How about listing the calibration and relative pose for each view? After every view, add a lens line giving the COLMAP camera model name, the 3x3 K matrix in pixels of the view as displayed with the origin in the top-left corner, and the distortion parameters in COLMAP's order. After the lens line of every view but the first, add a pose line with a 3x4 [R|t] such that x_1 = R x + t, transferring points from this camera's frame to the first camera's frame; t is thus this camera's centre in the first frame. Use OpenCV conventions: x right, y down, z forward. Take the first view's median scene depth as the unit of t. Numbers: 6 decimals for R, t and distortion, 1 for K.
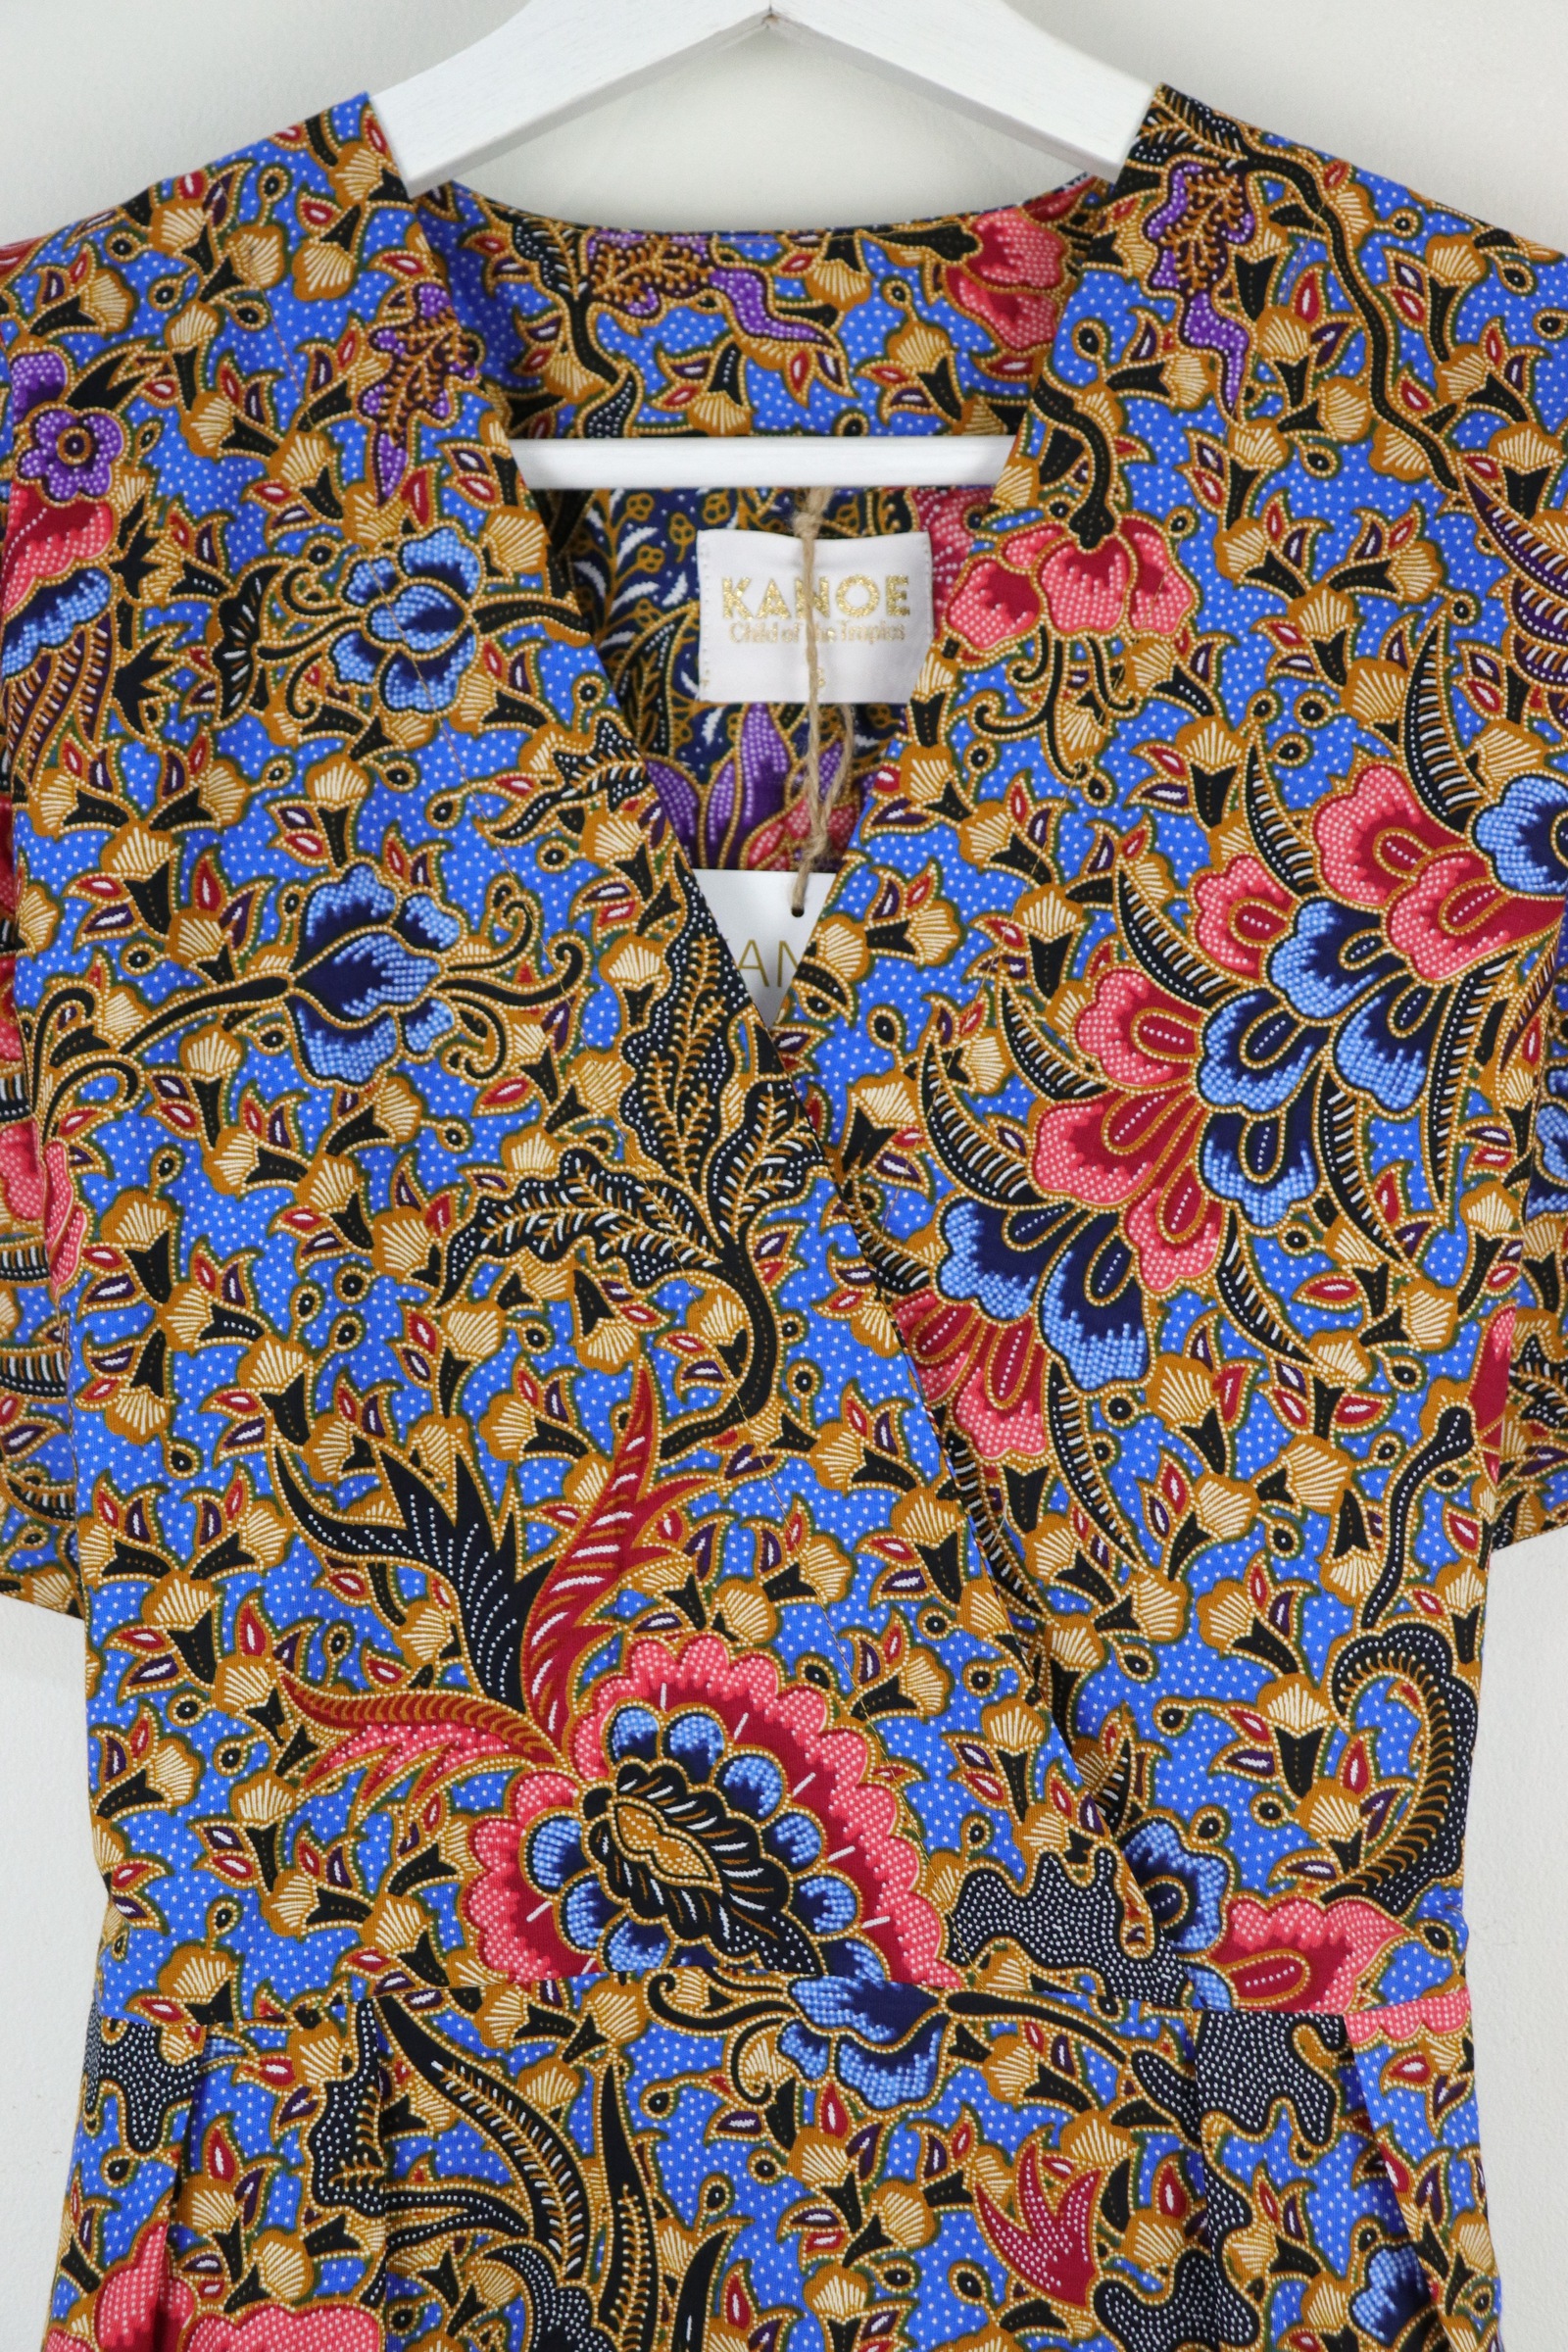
lens RADIAL K [[4615.2, 0, 787.0], [0, 4615.2, 1183.8], [0, 0, 1]] dist [0.233106, 0.000000]
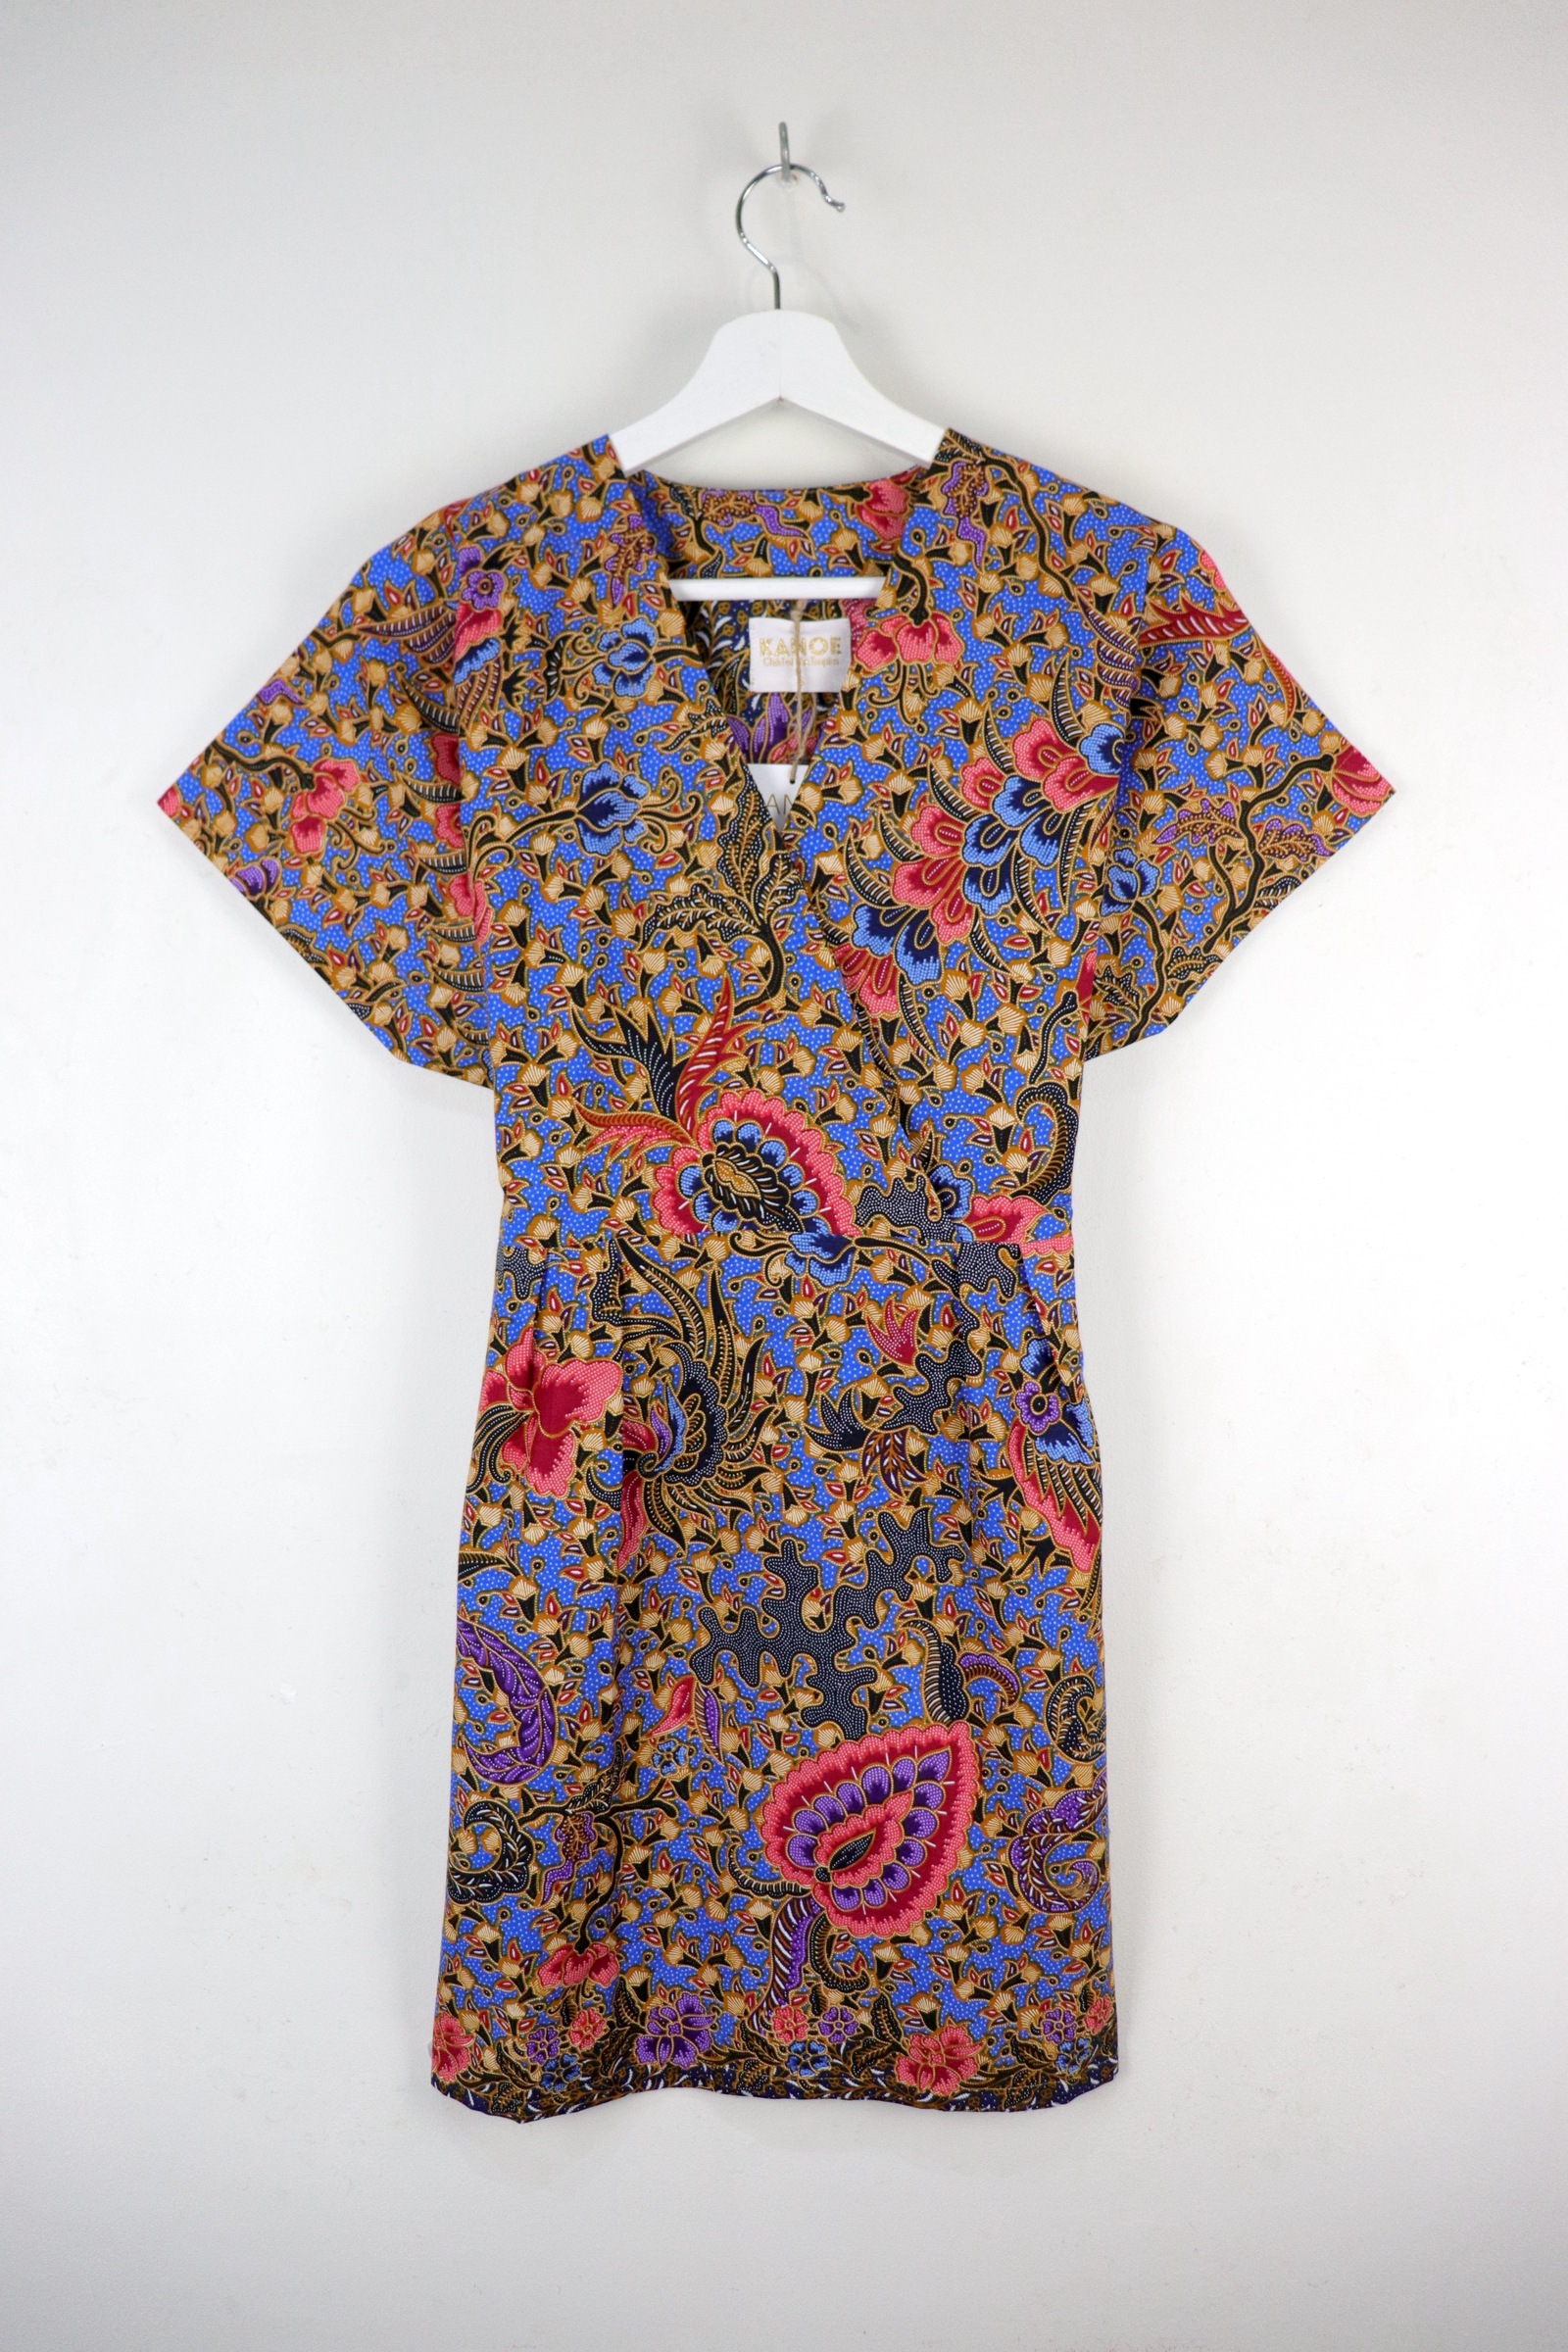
lens RADIAL K [[2316.7, 0, 767.7], [0, 2316.7, 1163.5], [0, 0, 1]] dist [-0.104397, 0.020288]
pose [[0.999852, -0.000888, -0.017199, 0.009990], [0.002409, 0.996061, 0.088640, 0.030209], [0.017052, -0.088668, 0.995915, -0.181057]]
